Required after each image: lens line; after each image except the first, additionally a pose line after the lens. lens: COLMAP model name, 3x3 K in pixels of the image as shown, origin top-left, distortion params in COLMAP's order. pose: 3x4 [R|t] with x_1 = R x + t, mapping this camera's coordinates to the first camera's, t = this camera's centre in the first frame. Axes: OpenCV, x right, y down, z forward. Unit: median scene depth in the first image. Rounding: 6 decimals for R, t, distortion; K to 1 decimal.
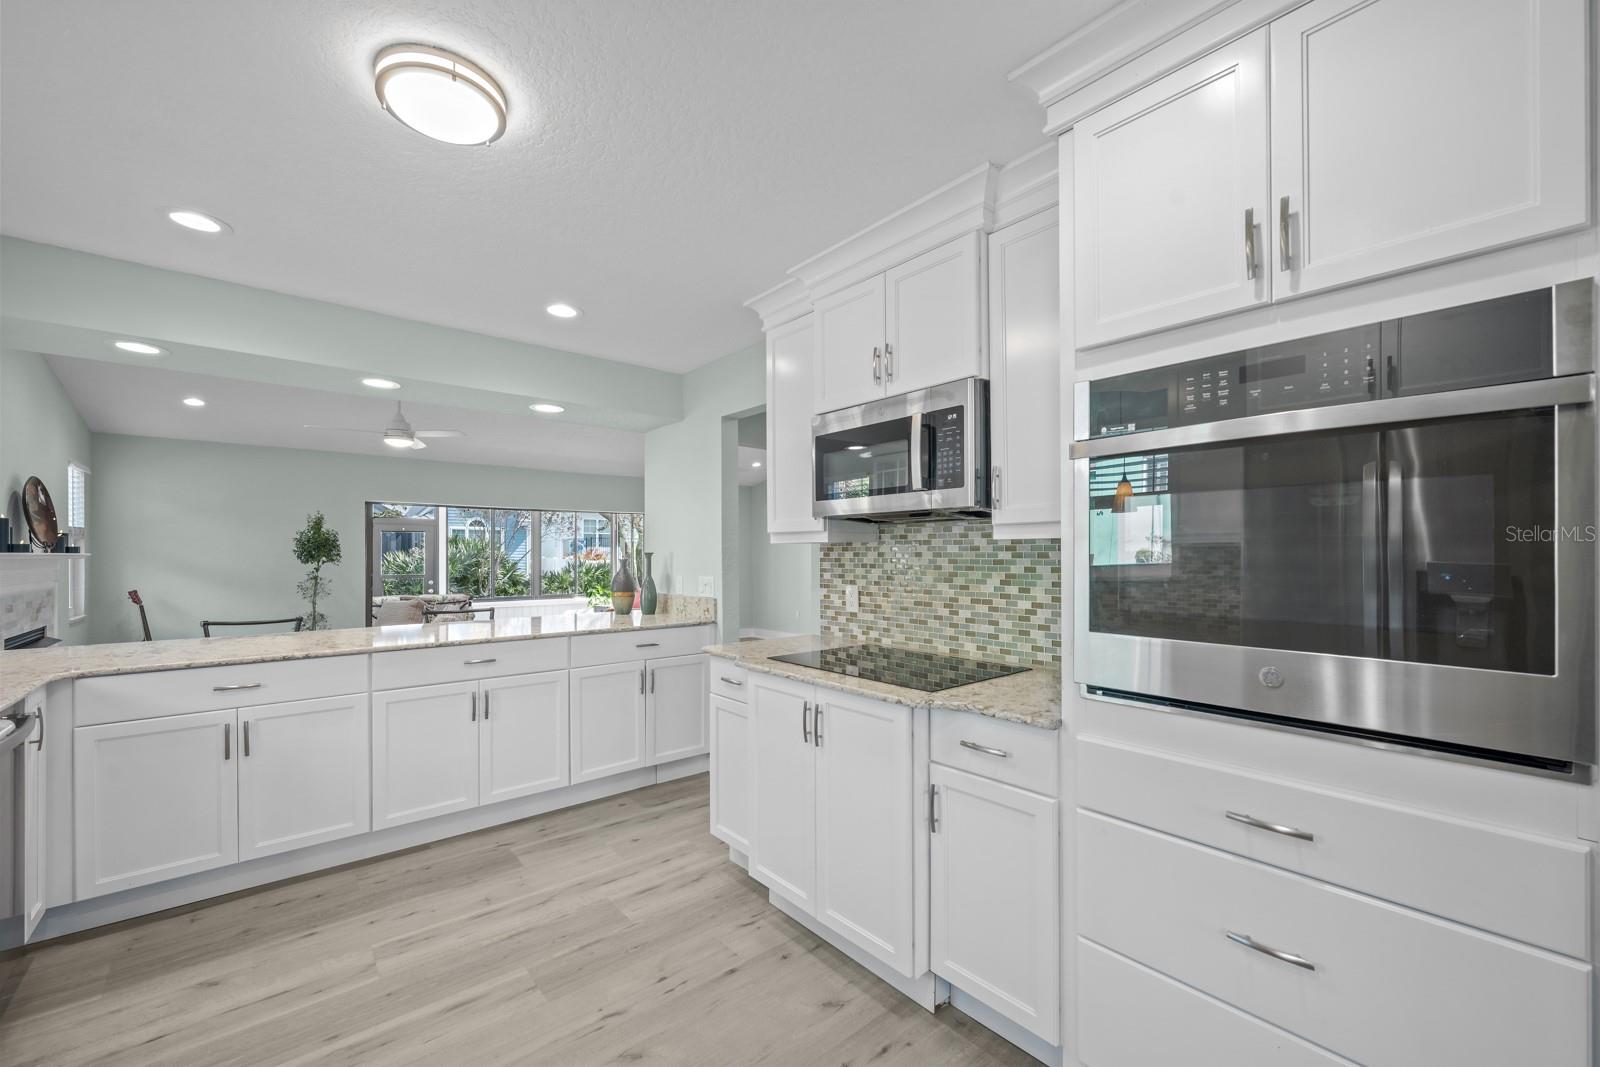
lens RADIAL K [[638.5, 0, 802.5], [0, 638.5, 551.3], [0, 0, 1]] dist [-0.001413, -0.000119]
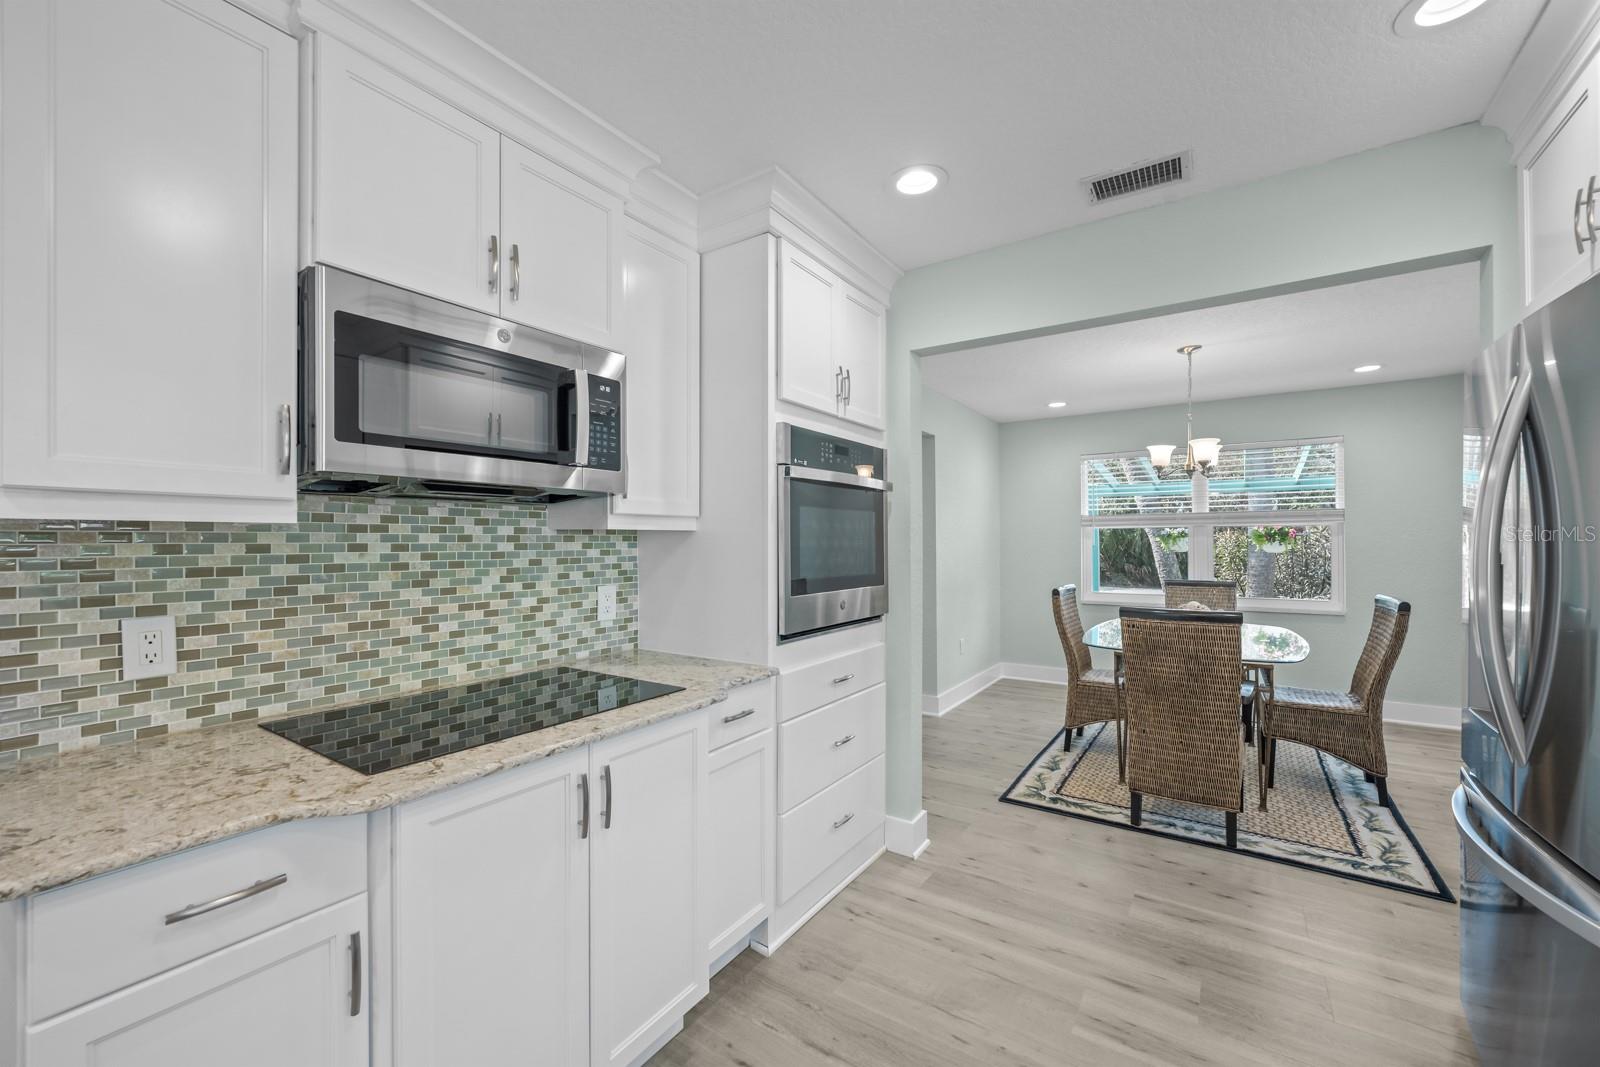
lens RADIAL K [[636.0, 0, 797.7], [0, 636.0, 541.1], [0, 0, 1]] dist [-0.003784, -0.000132]
pose [[-0.264370, 0.003998, 0.964413, -0.534215], [0.003405, 0.999989, -0.003213, 0.002426], [-0.964415, 0.002435, -0.264381, 0.764978]]
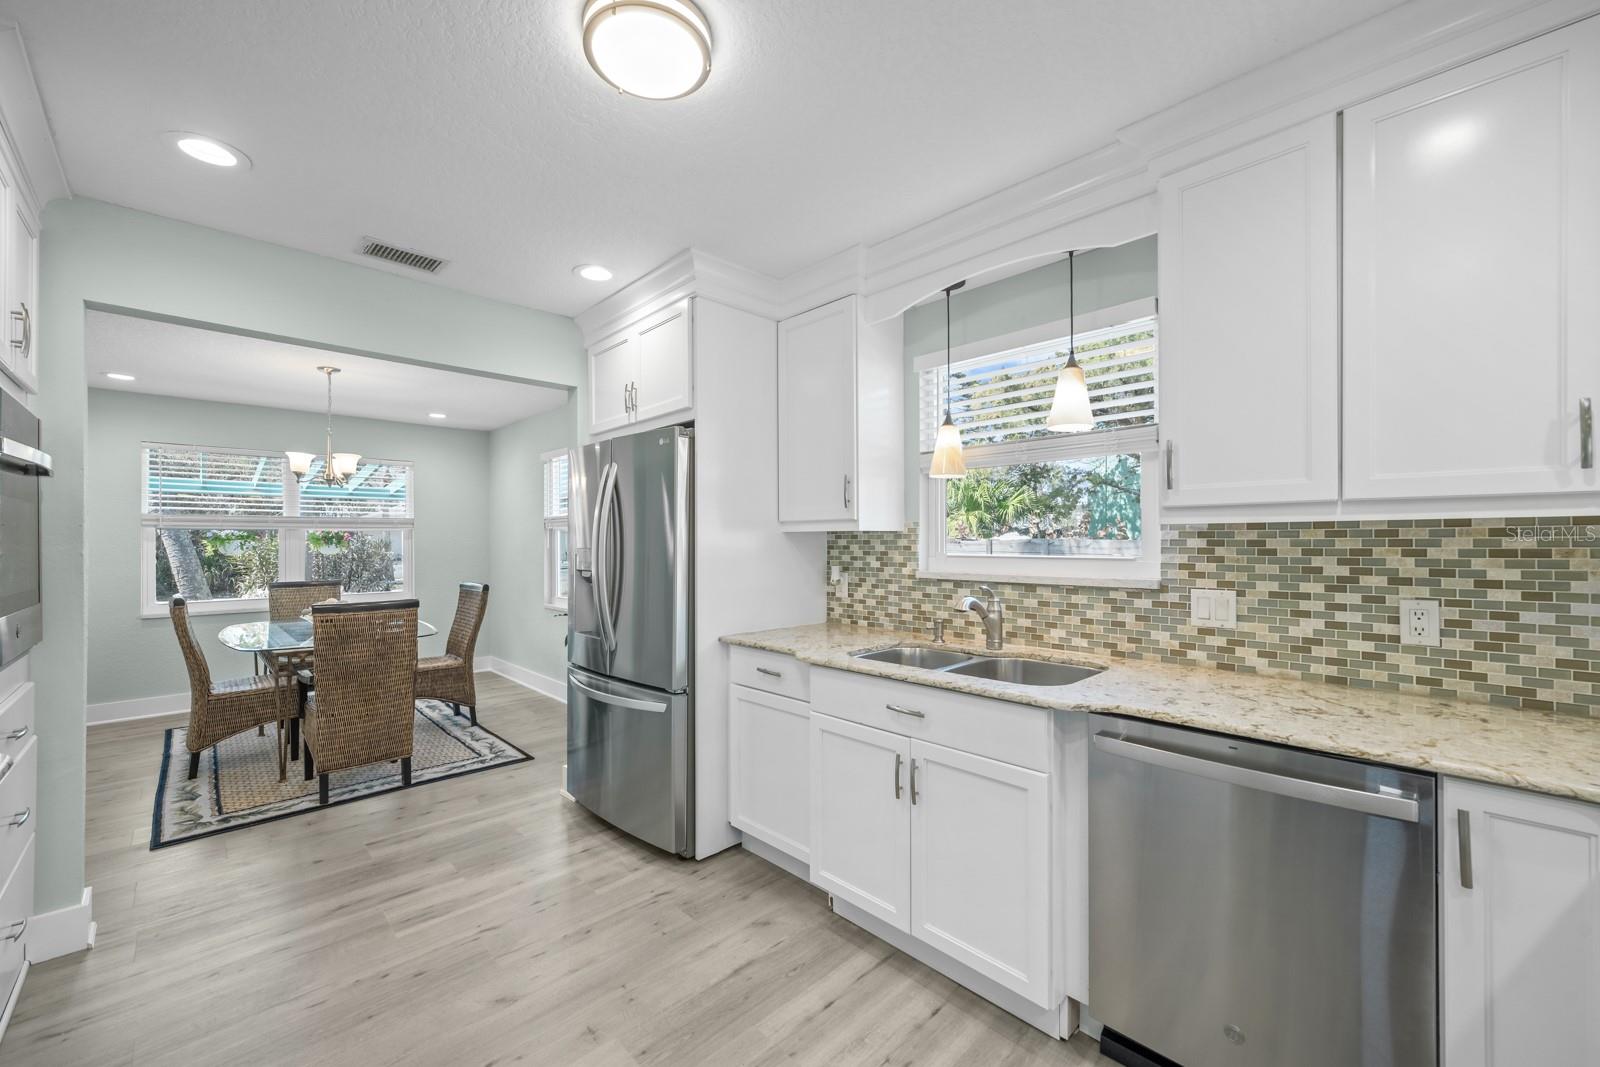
lens RADIAL K [[628.5, 0, 780.7], [0, 628.5, 537.8], [0, 0, 1]] dist [-0.002277, -0.000004]
pose [[-0.998803, 0.004548, -0.048697, -0.430718], [0.004913, 0.999961, -0.007383, 0.003038], [0.048661, -0.007613, -0.998786, 1.152240]]
